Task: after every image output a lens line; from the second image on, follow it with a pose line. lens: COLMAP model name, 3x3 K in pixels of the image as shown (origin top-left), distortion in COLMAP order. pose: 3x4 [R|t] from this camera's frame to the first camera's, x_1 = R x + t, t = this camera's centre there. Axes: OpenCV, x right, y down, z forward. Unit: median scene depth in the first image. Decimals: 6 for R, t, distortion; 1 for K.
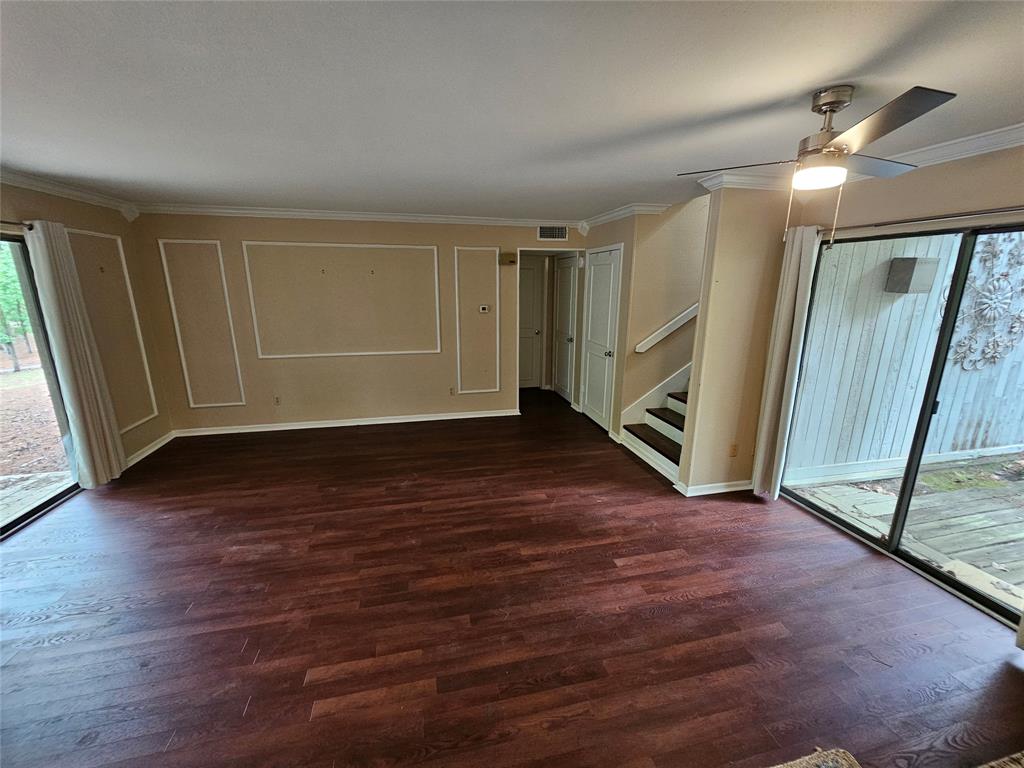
lens RADIAL K [[418.4, 0, 511.8], [0, 418.4, 385.5], [0, 0, 1]] dist [0.000508, 0.000653]
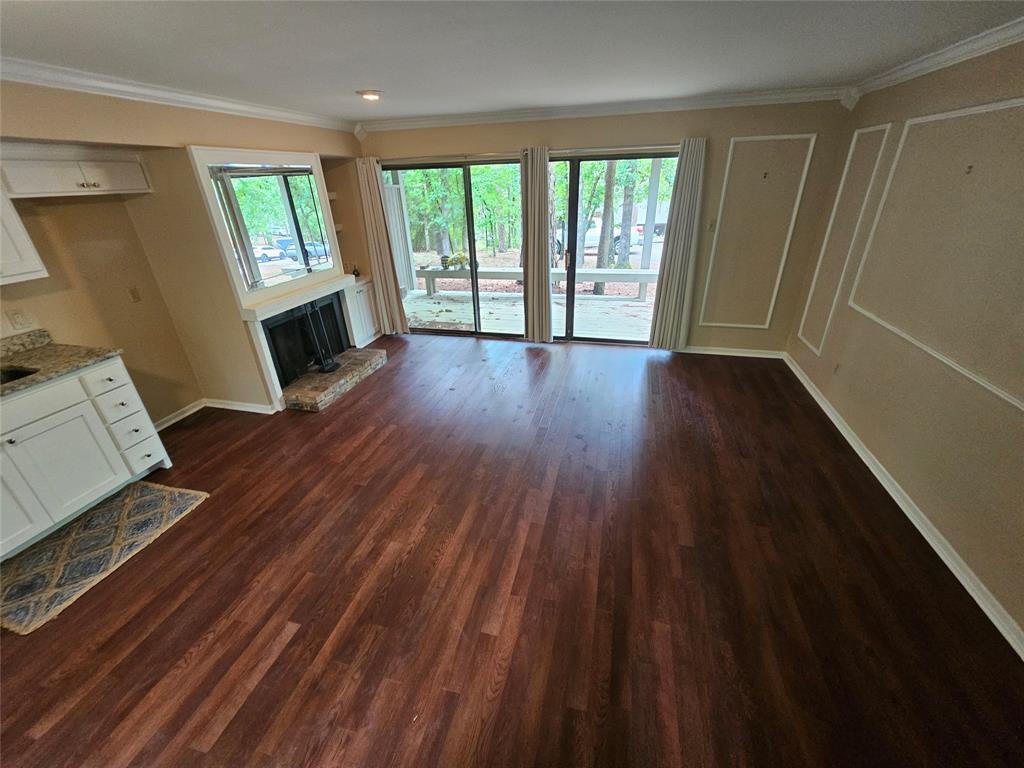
lens RADIAL K [[418.4, 0, 511.8], [0, 418.4, 385.5], [0, 0, 1]] dist [0.000508, 0.000653]
pose [[-0.463344, 0.402753, -0.789368, 0.371942], [-0.186105, 0.826667, 0.531024, -0.303887], [0.866416, 0.392952, -0.308077, 1.067529]]
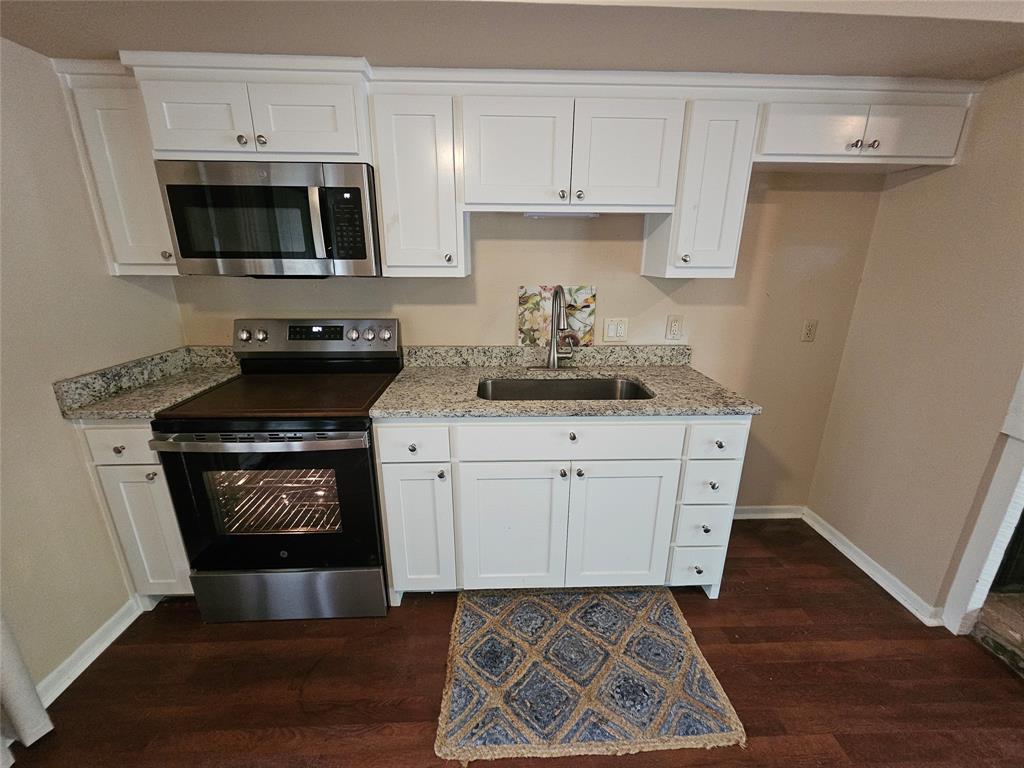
lens RADIAL K [[418.4, 0, 511.8], [0, 418.4, 385.5], [0, 0, 1]] dist [0.000508, 0.000653]
pose [[-0.981637, -0.064790, 0.179417, 0.250658], [0.036721, 0.858779, 0.511028, -0.071031], [-0.187190, 0.508233, -0.840630, 0.588970]]
